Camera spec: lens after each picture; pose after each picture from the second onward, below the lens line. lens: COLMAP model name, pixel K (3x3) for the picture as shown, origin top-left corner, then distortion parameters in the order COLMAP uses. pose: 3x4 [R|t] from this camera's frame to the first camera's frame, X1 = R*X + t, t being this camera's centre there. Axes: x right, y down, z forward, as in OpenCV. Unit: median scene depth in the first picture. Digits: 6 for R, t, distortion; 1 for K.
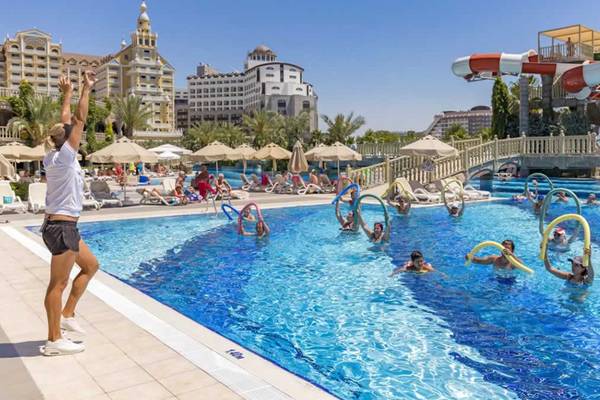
lens RADIAL K [[608.7, 0, 300.0], [0, 608.7, 200.0], [0, 0, 1]] dist [-0.071429, 0.015410]
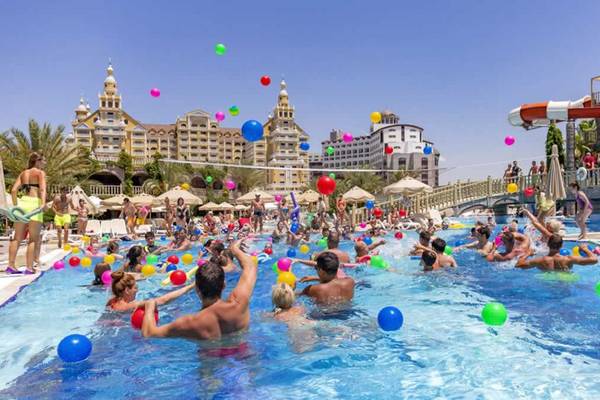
lens RADIAL K [[608.7, 0, 300.0], [0, 608.7, 200.0], [0, 0, 1]] dist [-0.071429, 0.015410]
pose [[0.945912, -0.030292, -0.323006, 0.143823], [-0.004017, 0.994461, -0.105027, 0.024513], [0.324398, 0.100644, 0.940551, -0.073348]]
